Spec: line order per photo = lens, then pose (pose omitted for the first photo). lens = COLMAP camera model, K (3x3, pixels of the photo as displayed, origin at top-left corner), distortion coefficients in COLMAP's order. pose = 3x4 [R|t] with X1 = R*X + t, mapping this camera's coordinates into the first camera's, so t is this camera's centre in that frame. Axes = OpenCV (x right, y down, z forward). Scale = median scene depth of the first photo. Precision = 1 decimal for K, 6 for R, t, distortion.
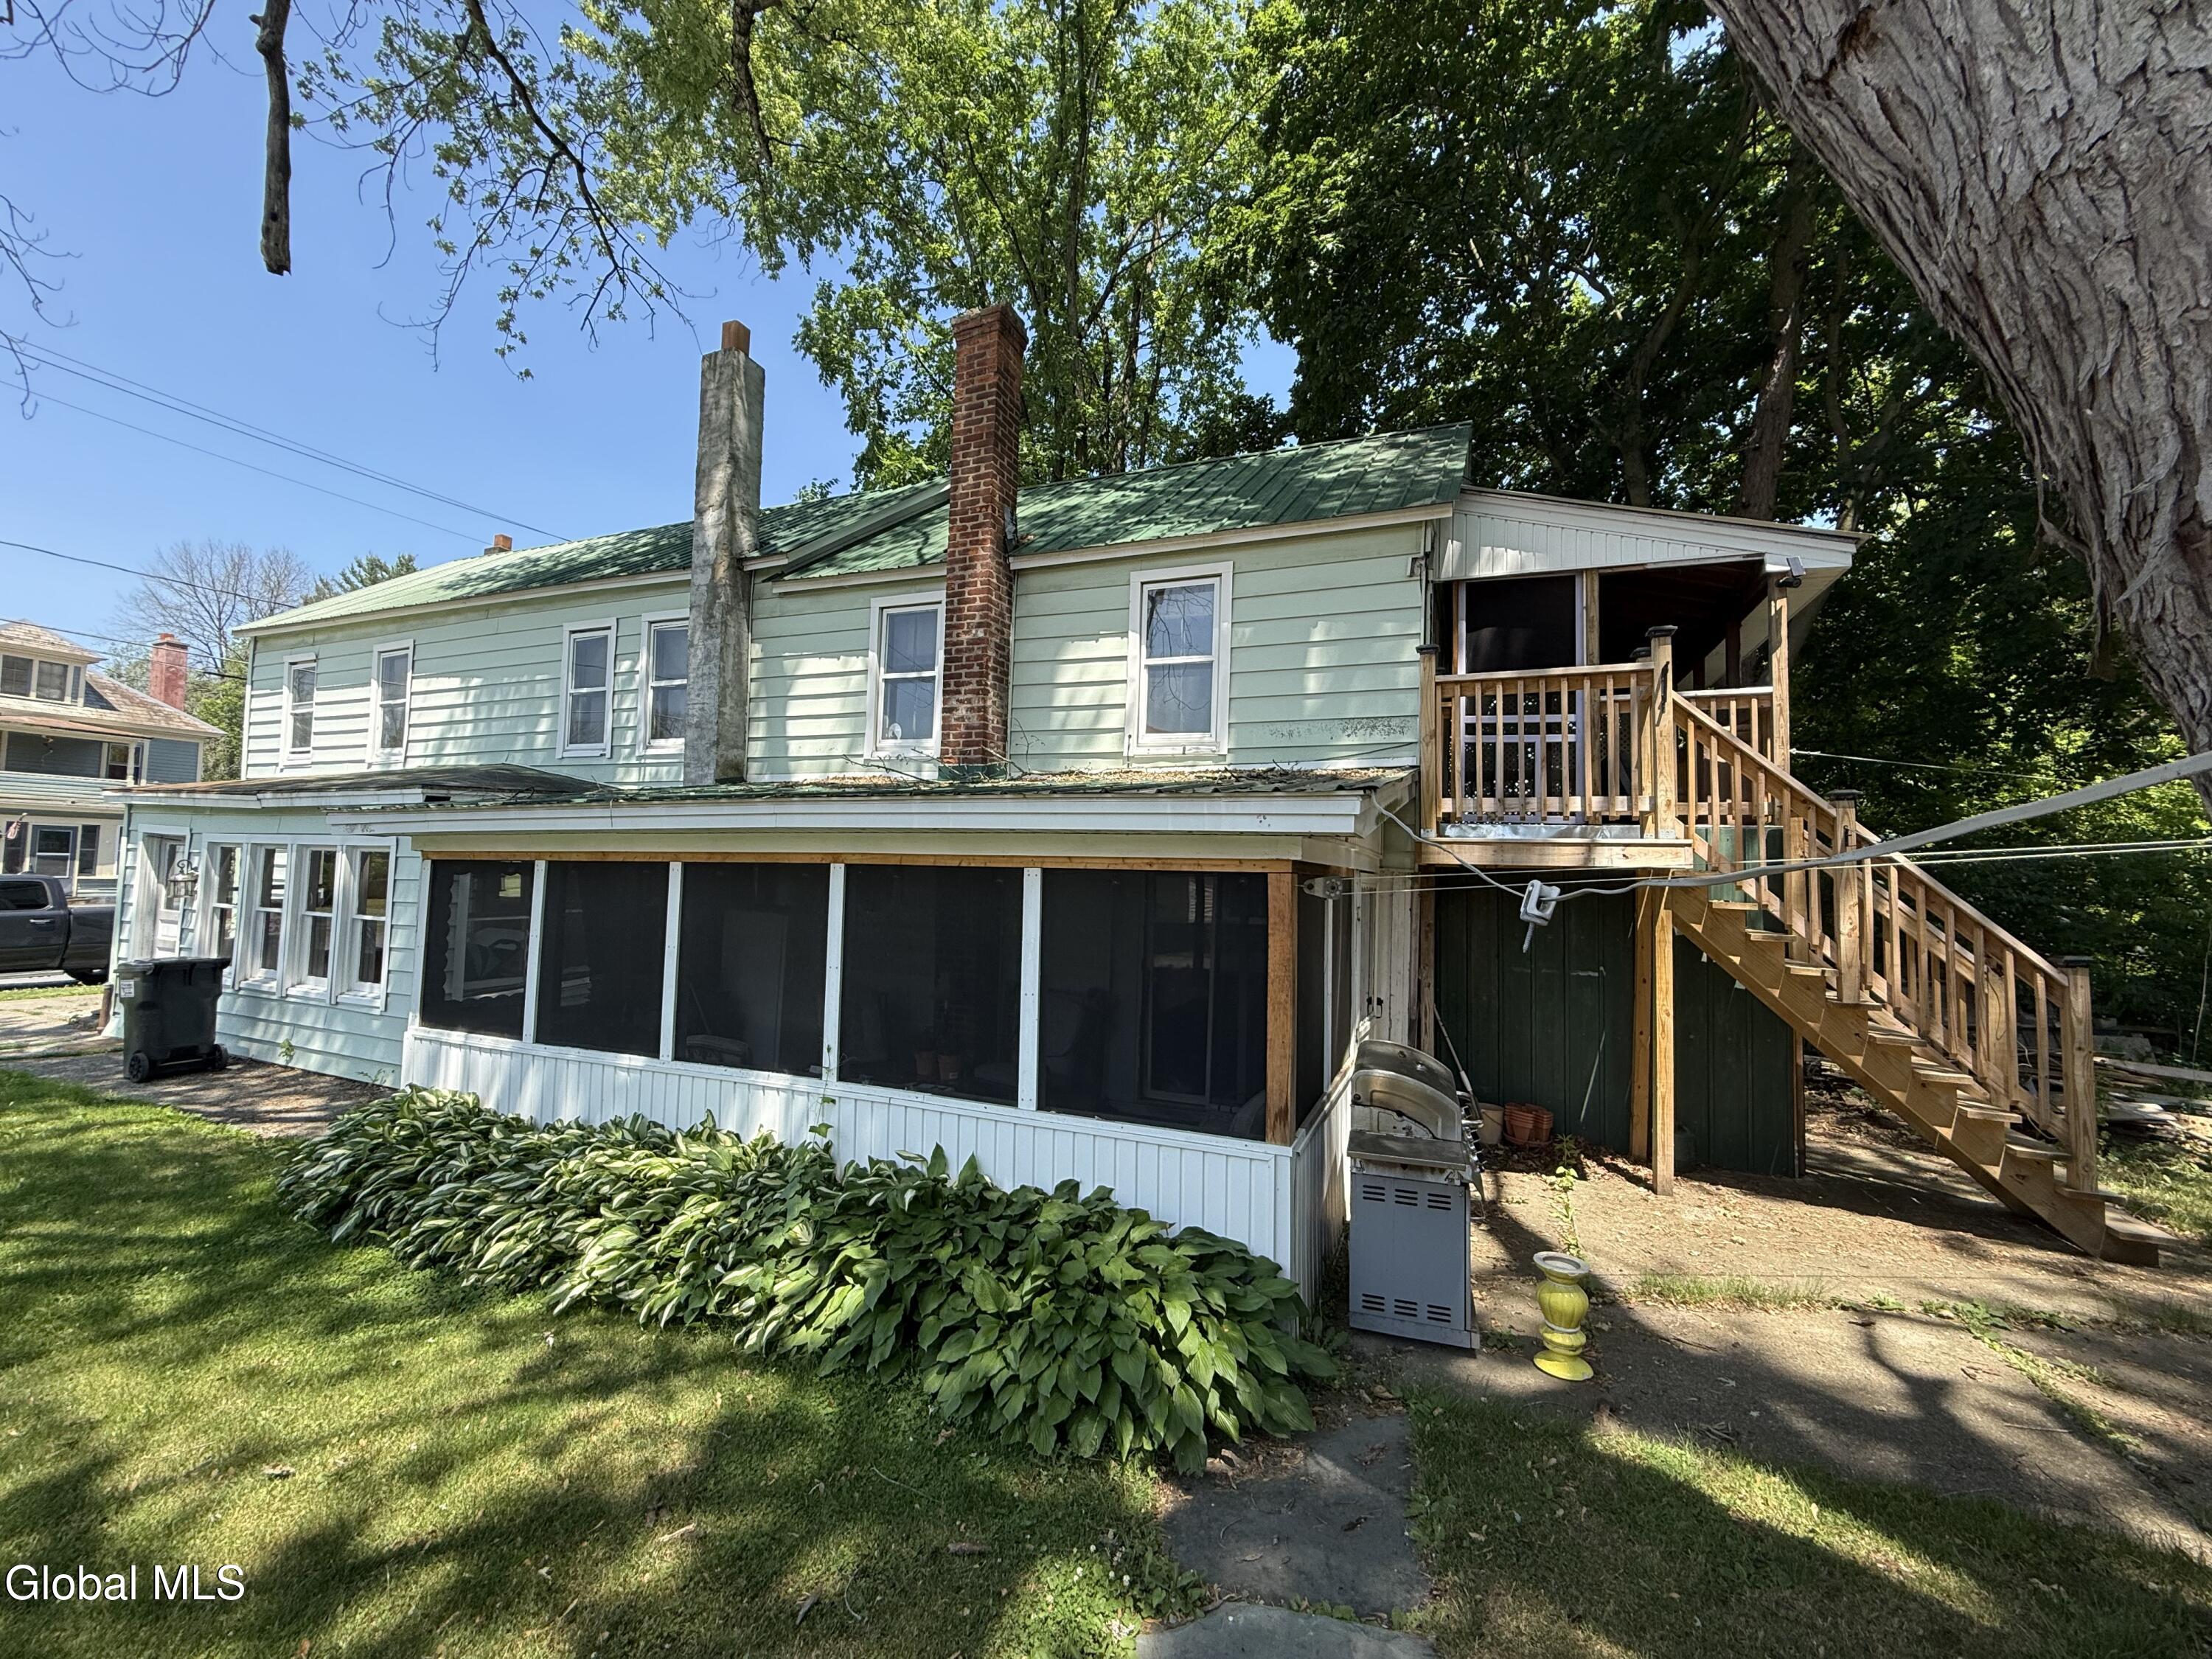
lens RADIAL K [[874.1, 0, 1085.2], [0, 874.1, 829.5], [0, 0, 1]] dist [0.001227, -0.000063]
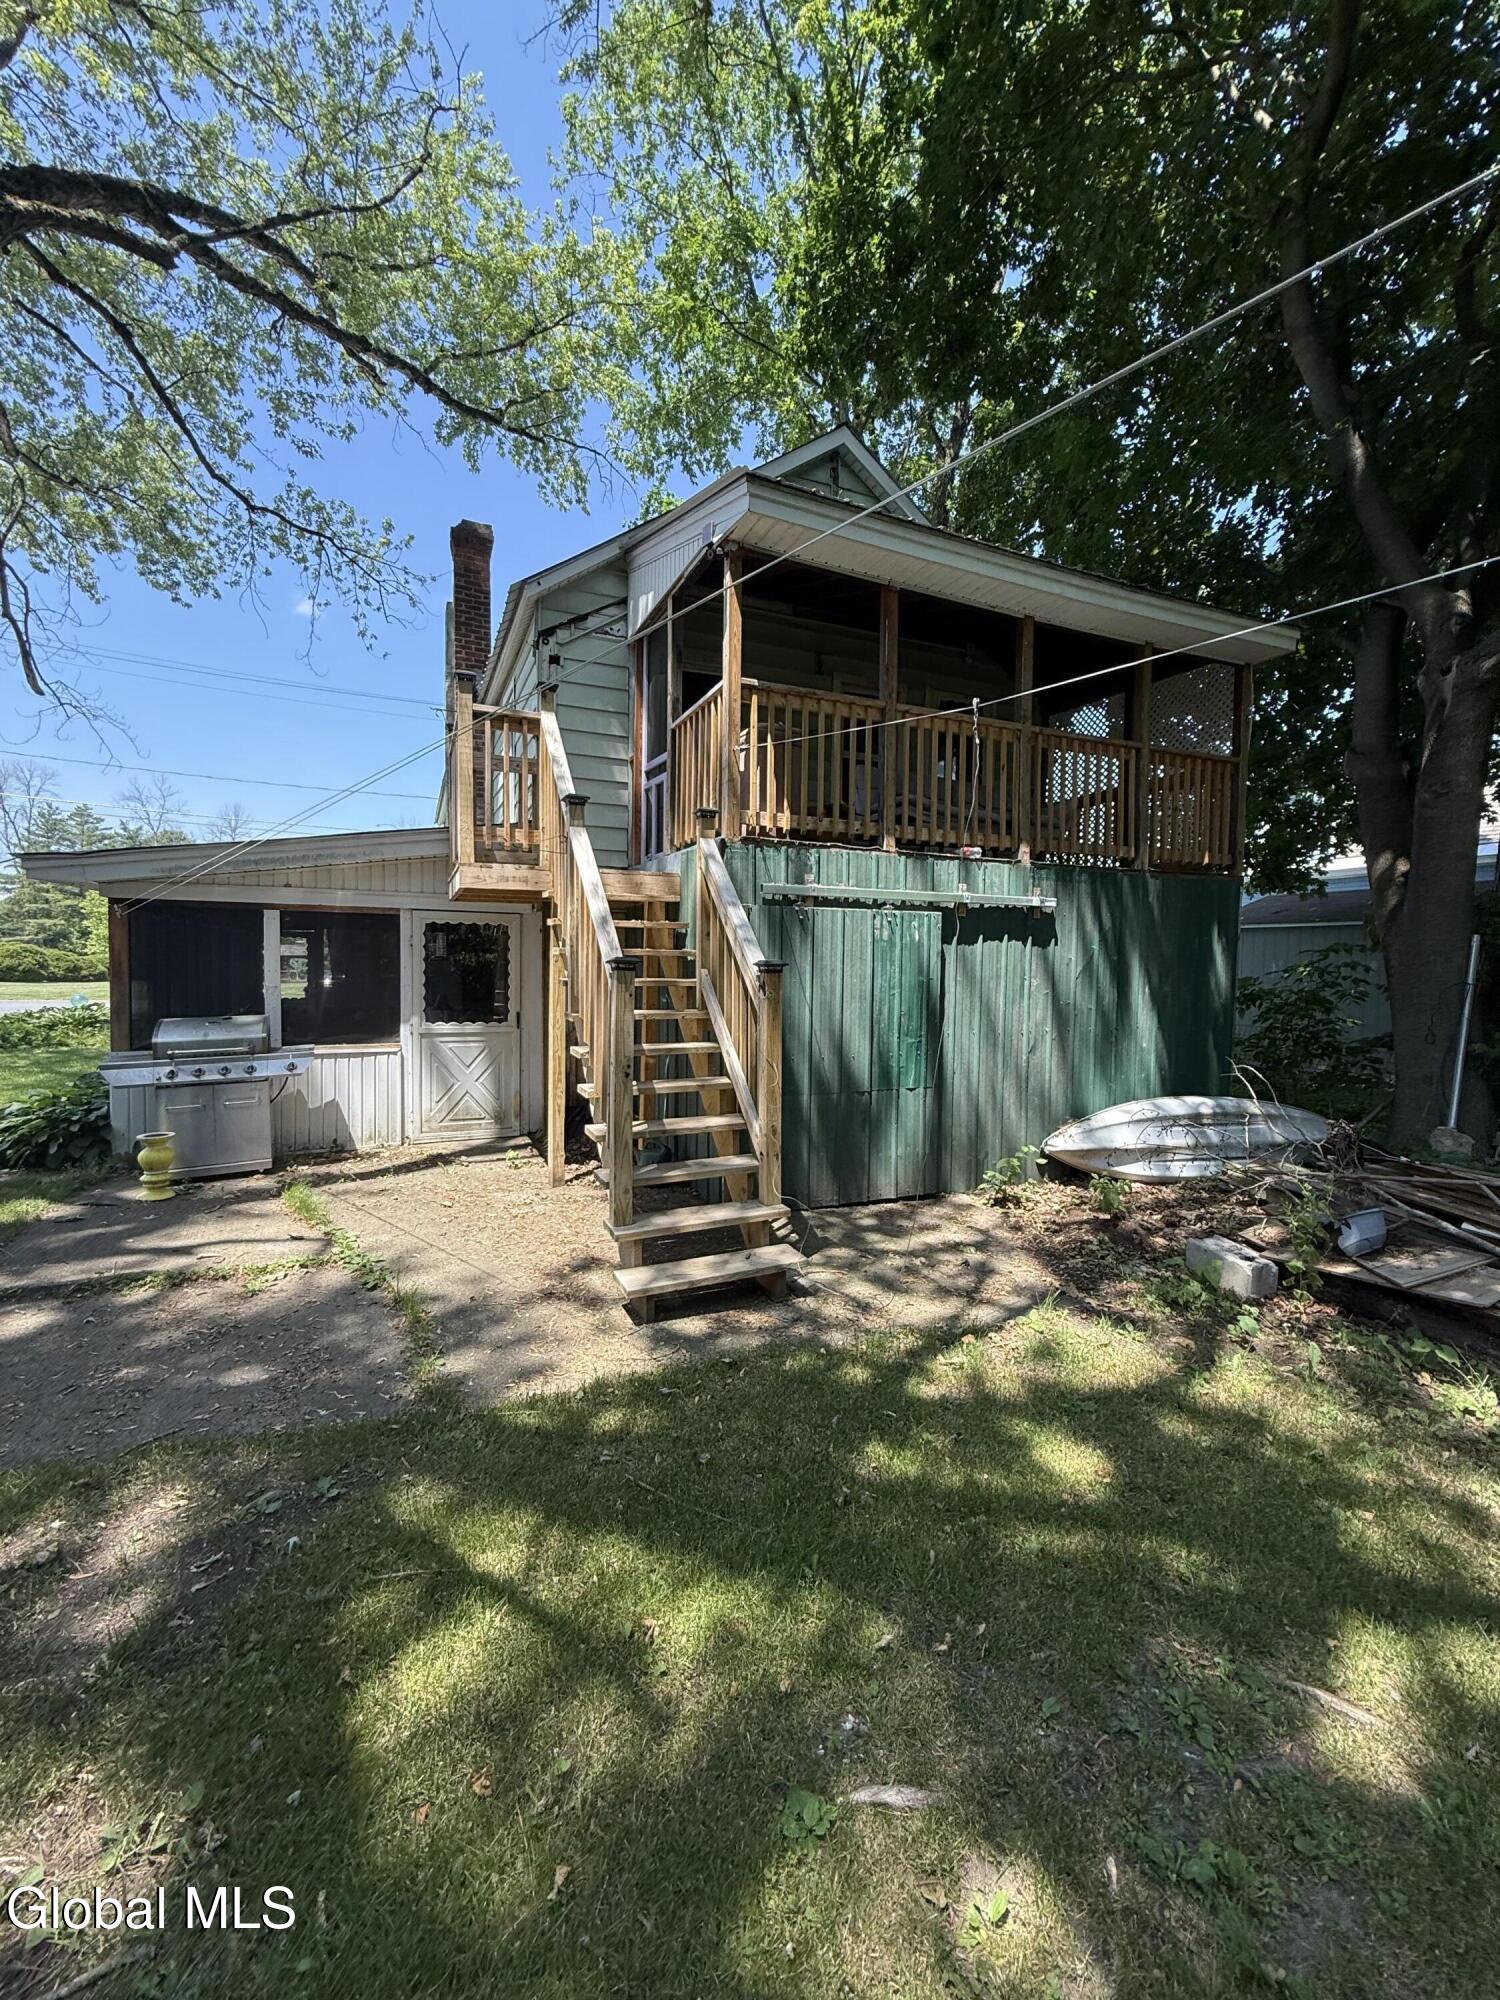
lens RADIAL K [[790.3, 0, 750.0], [0, 790.3, 996.8], [0, 0, 1]] dist [0.001227, -0.000063]
pose [[0.732359, 0.023149, -0.680525, 1.203454], [0.028018, 0.997551, 0.064084, 0.094588], [0.680342, -0.065999, 0.729917, 0.362421]]
